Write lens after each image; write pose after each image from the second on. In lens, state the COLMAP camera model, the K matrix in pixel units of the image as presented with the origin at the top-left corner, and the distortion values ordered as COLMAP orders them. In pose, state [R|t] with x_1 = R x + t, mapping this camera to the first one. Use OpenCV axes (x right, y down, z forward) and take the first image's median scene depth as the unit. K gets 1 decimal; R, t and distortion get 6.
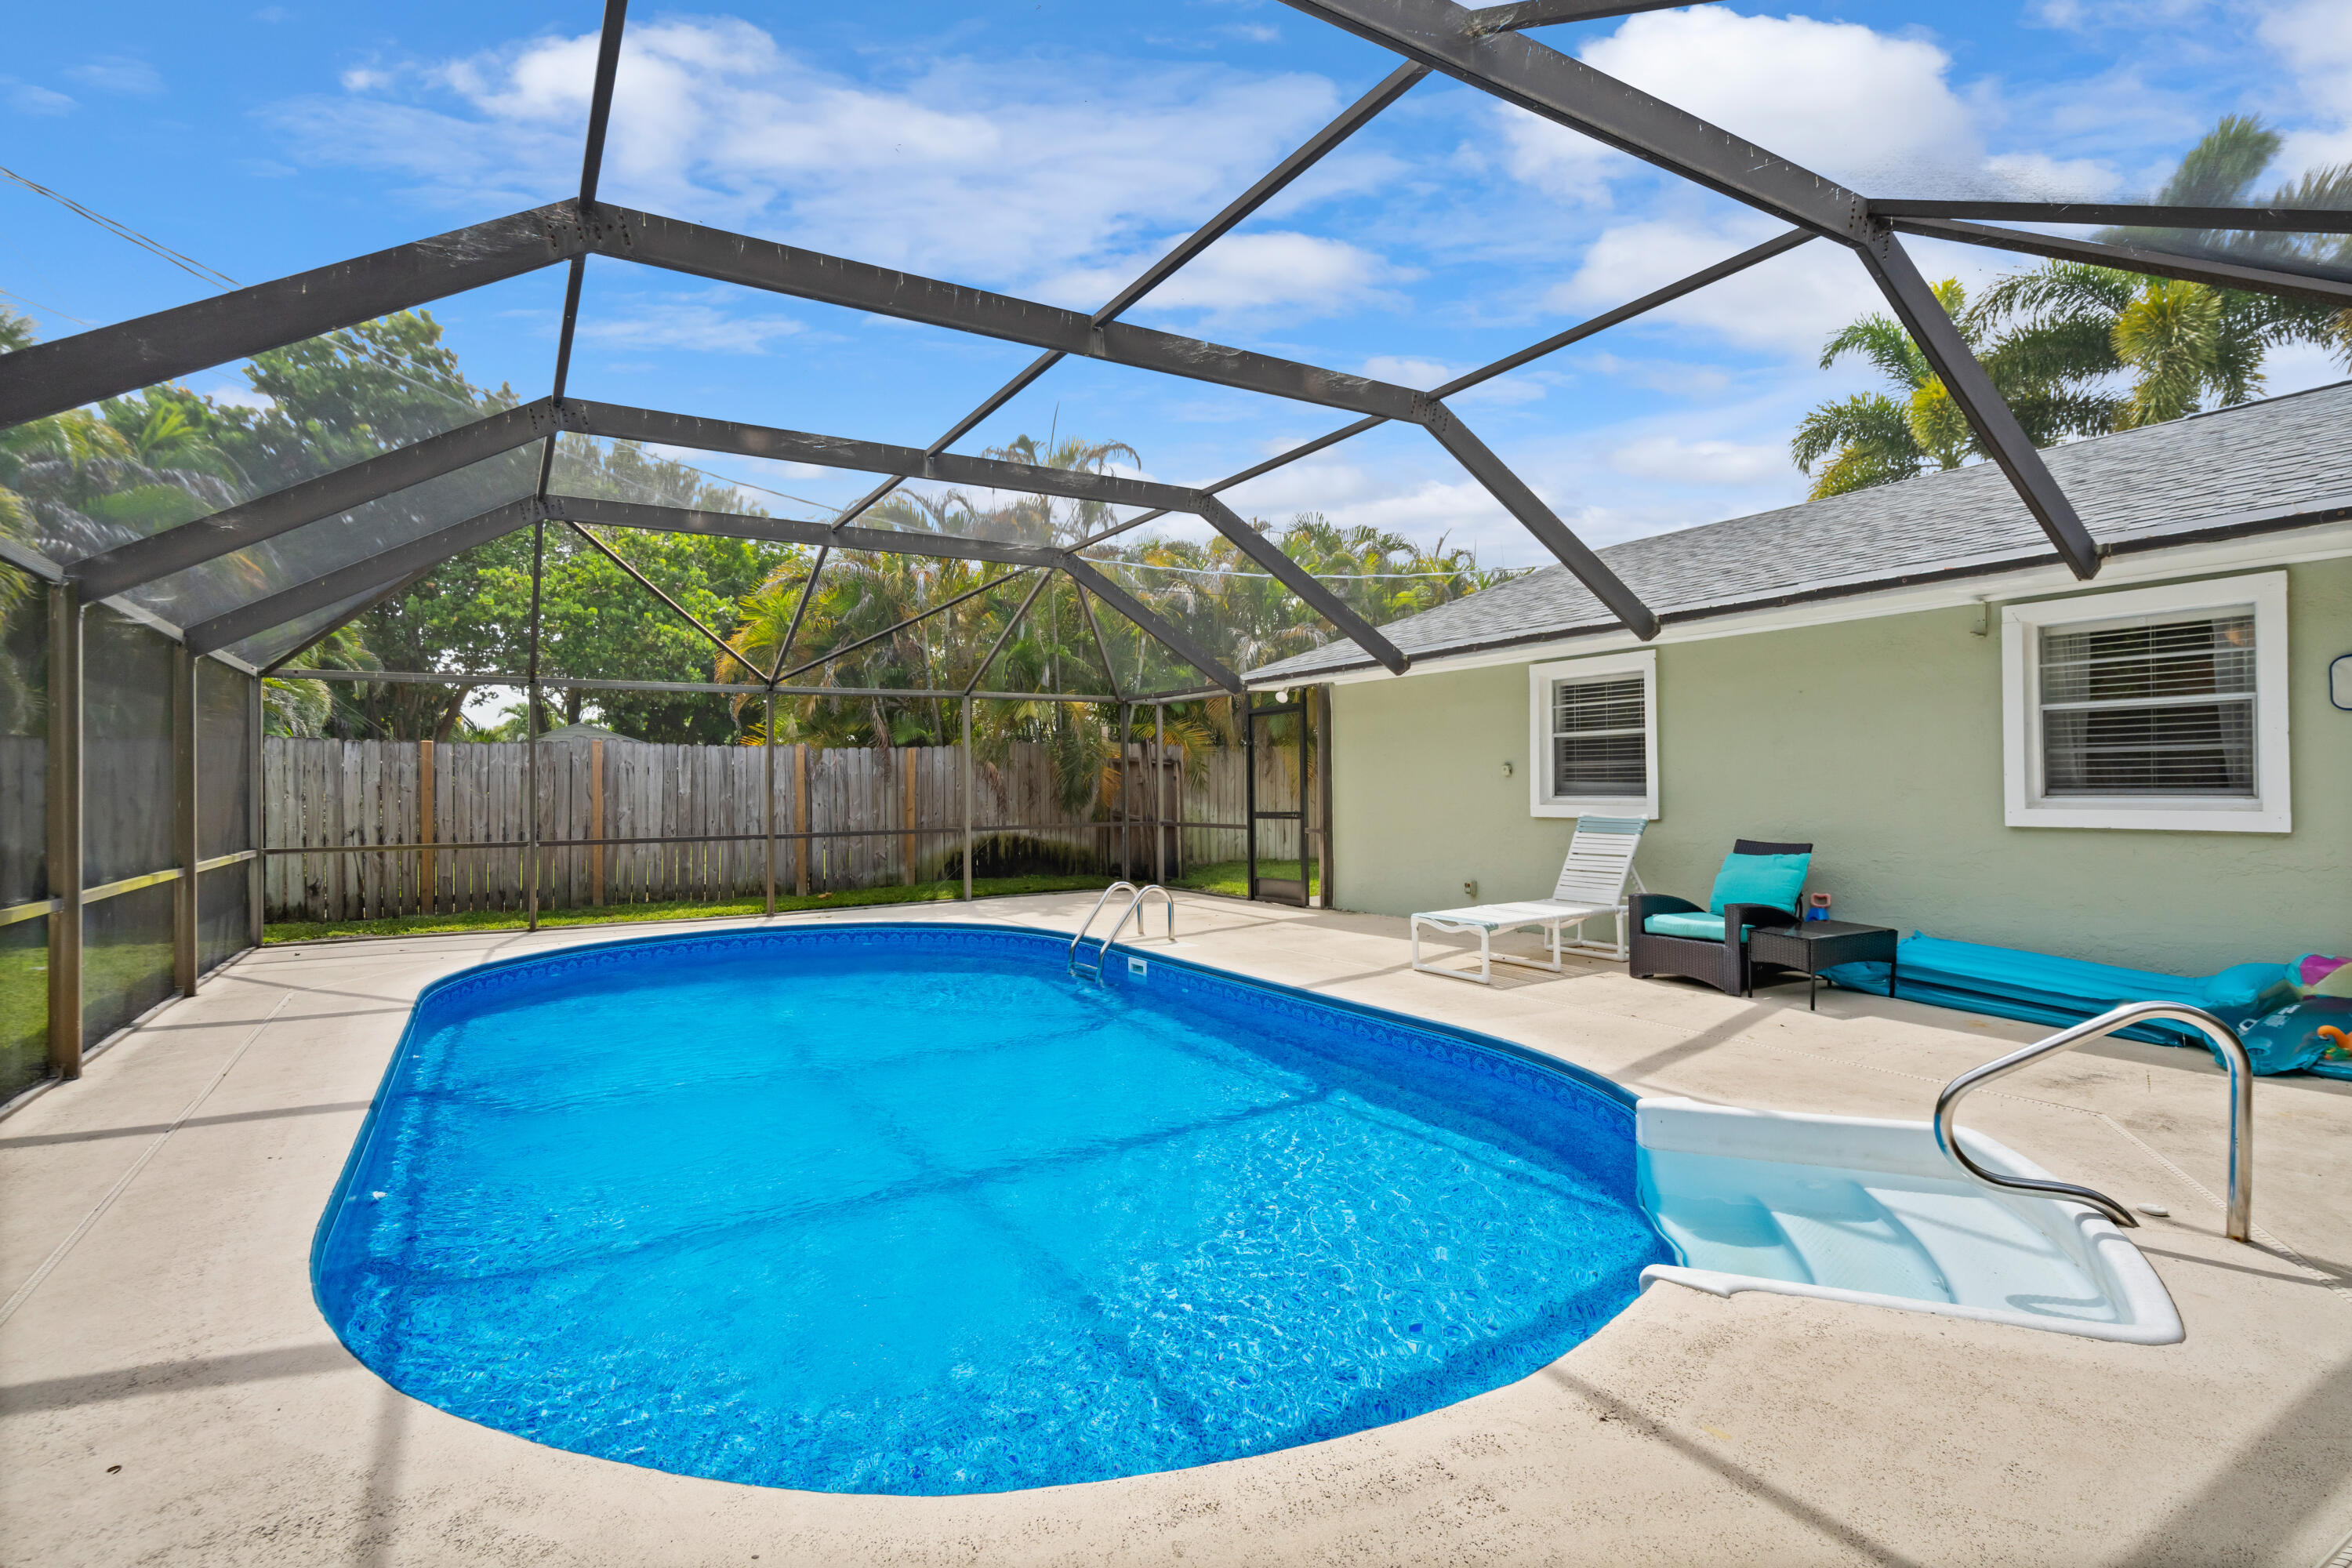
lens RADIAL K [[1128.4, 0, 1182.8], [0, 1128.4, 801.8], [0, 0, 1]] dist [0.007434, 0.001772]
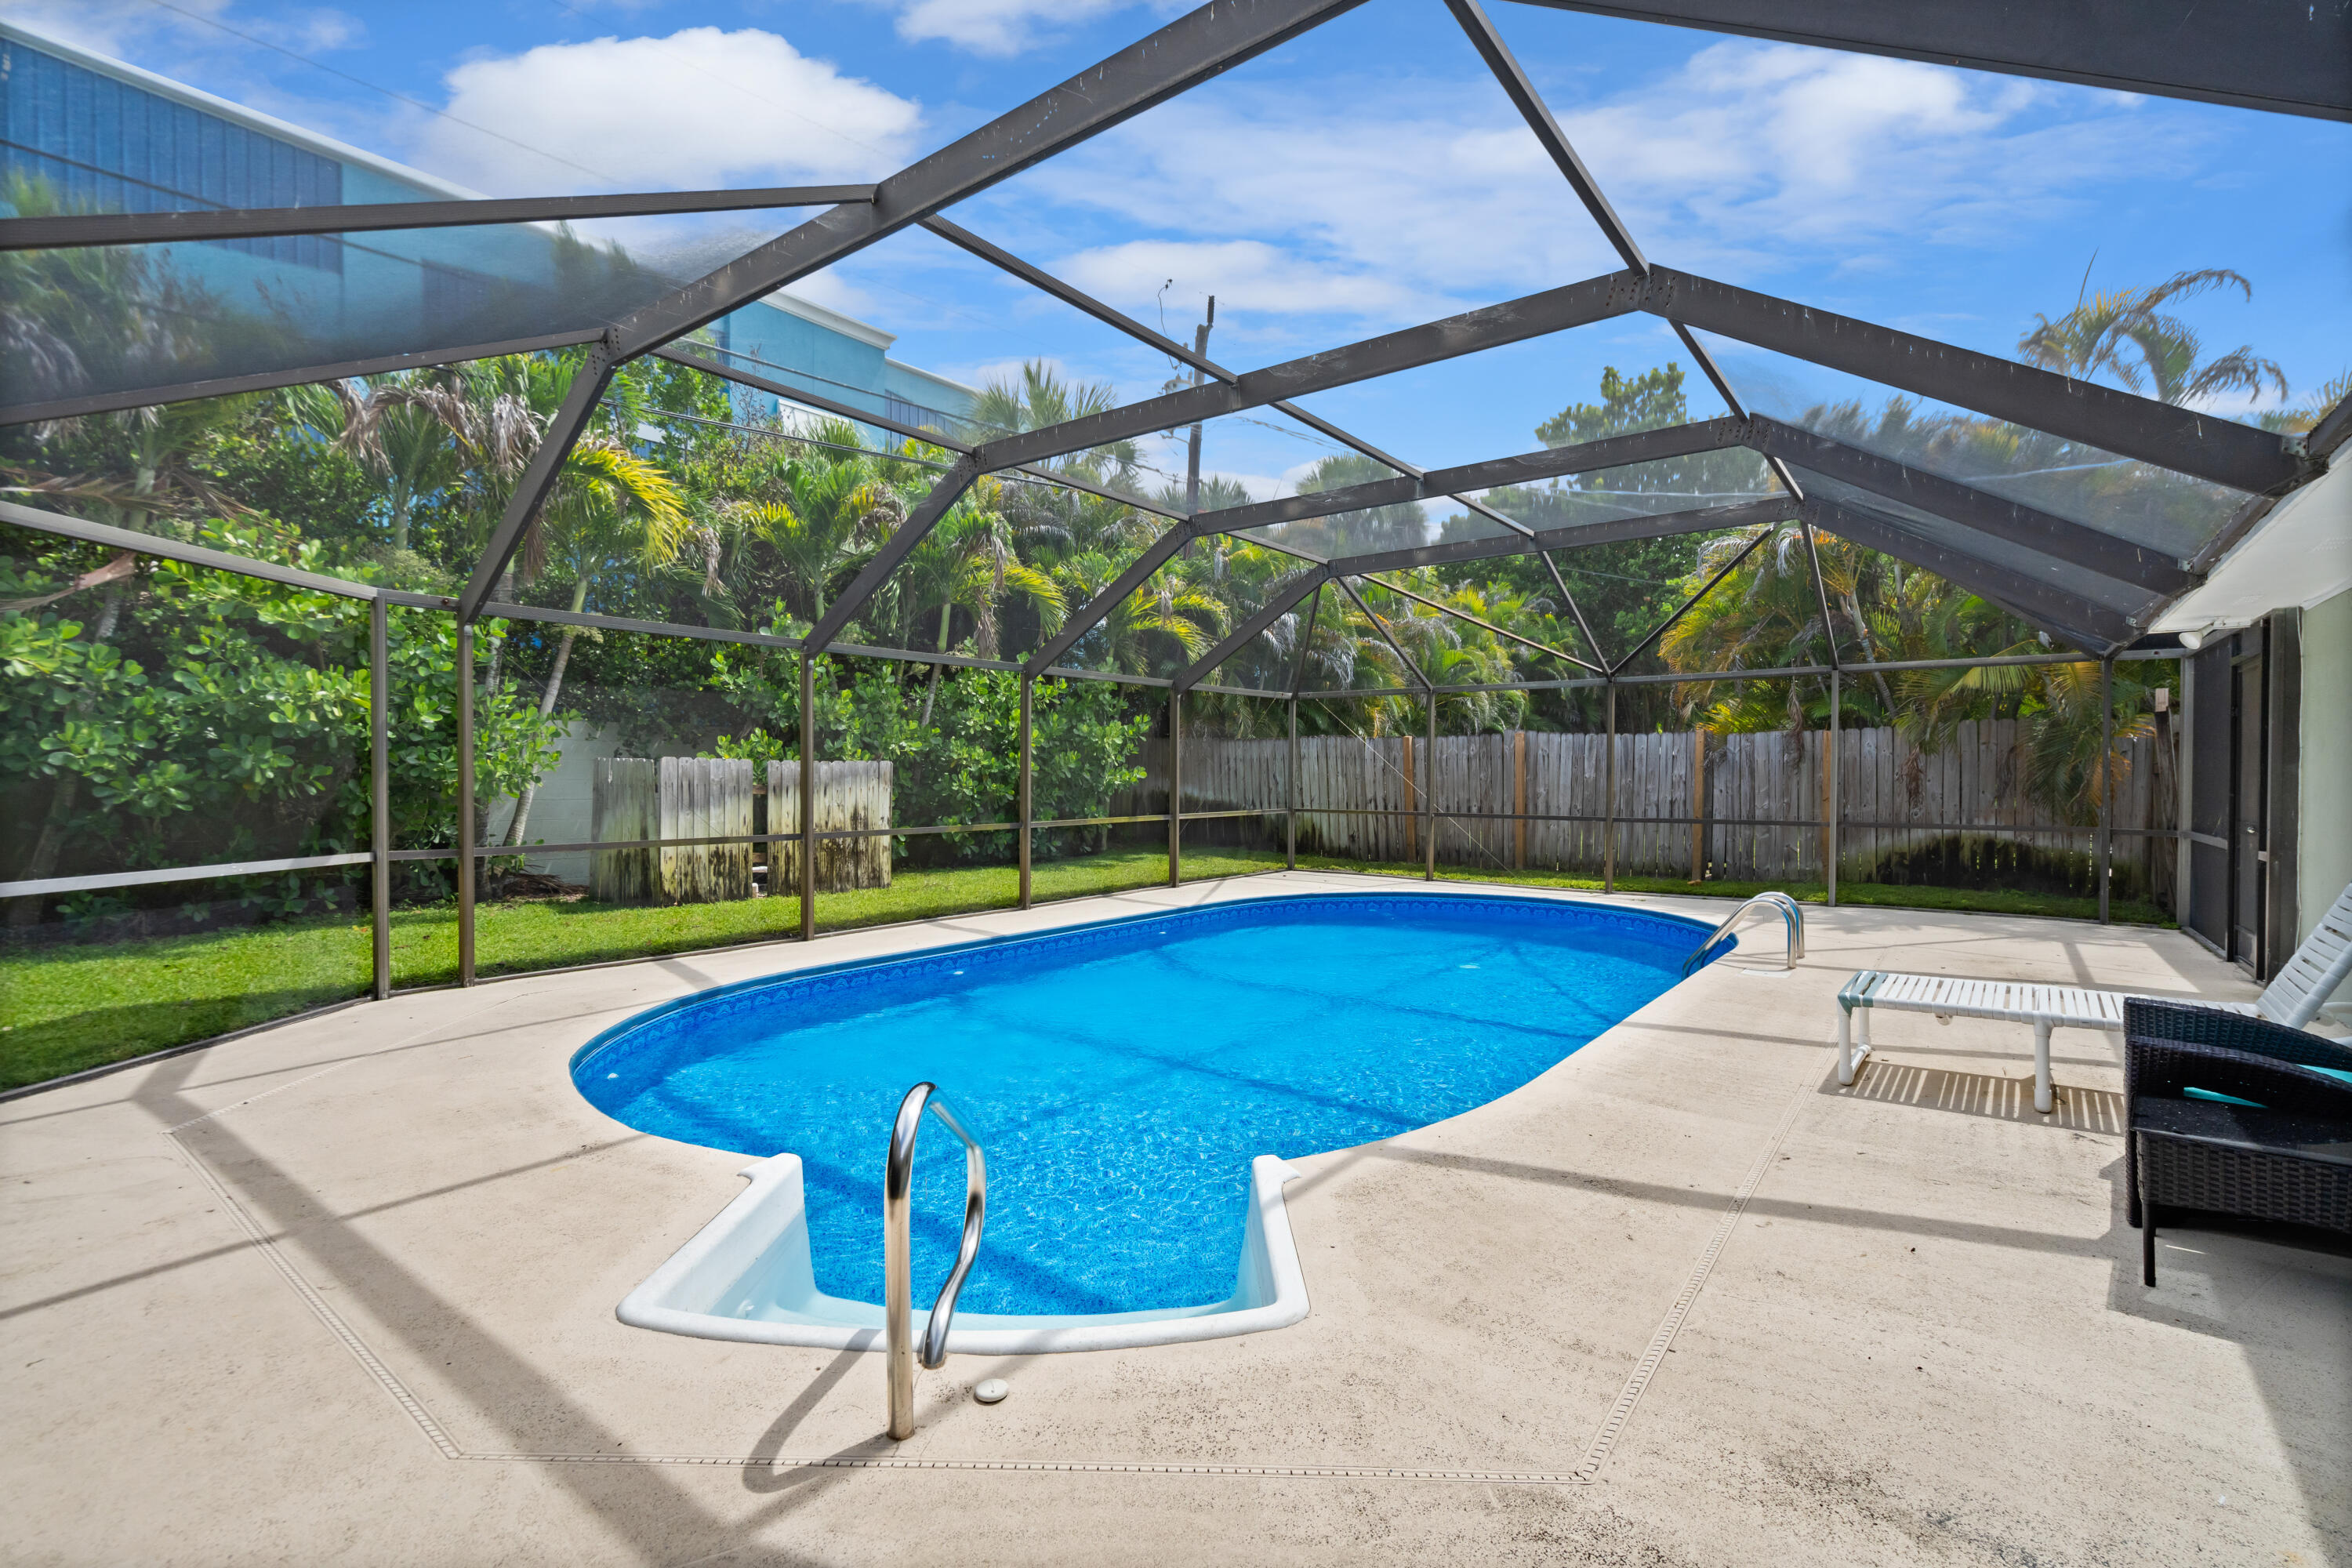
lens RADIAL K [[1086.7, 0, 1171.7], [0, 1086.7, 776.6], [0, 0, 1]] dist [-0.007347, 0.003122]
pose [[0.343536, 0.014531, -0.939027, 0.436527], [-0.019766, 0.999771, 0.008240, -0.009224], [0.938931, 0.015730, 0.343744, 0.248500]]
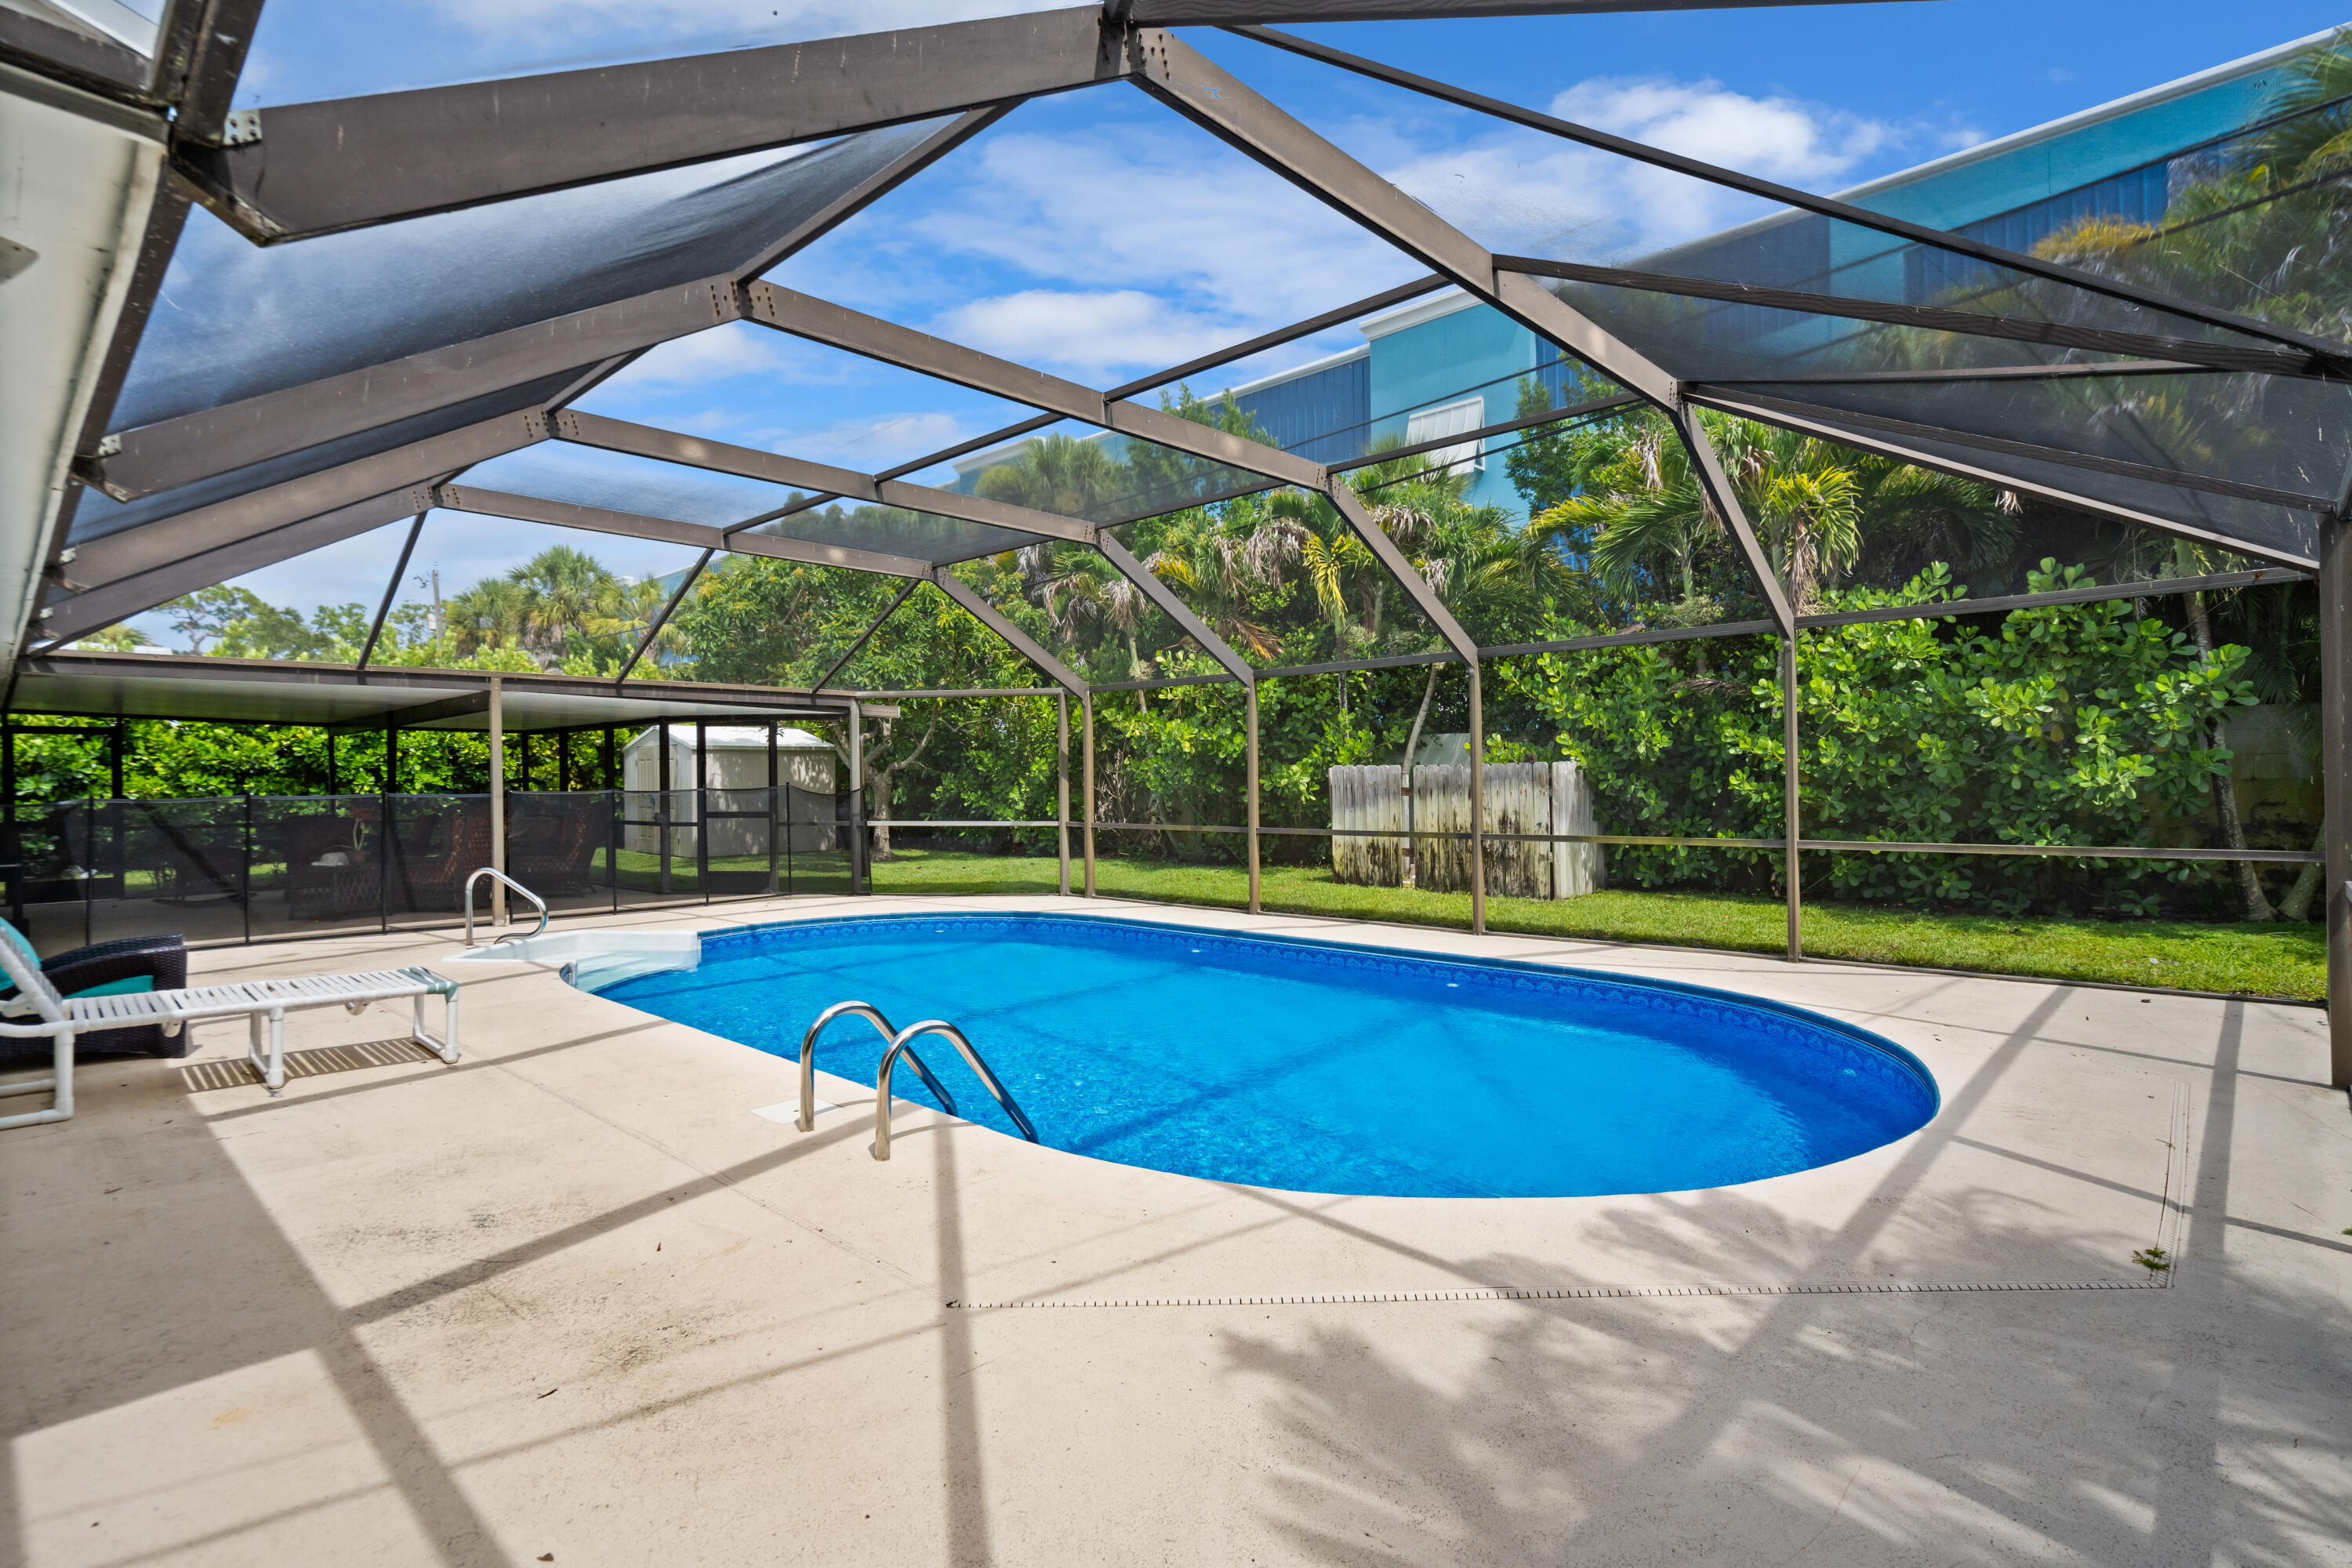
lens RADIAL K [[1128.4, 0, 1179.9], [0, 1128.4, 787.6], [0, 0, 1]] dist [0.007434, 0.001772]
pose [[-0.966492, 0.028288, -0.255132, -0.020018], [0.021879, 0.999371, 0.027922, -0.020984], [0.255761, 0.021404, -0.966503, 1.130665]]
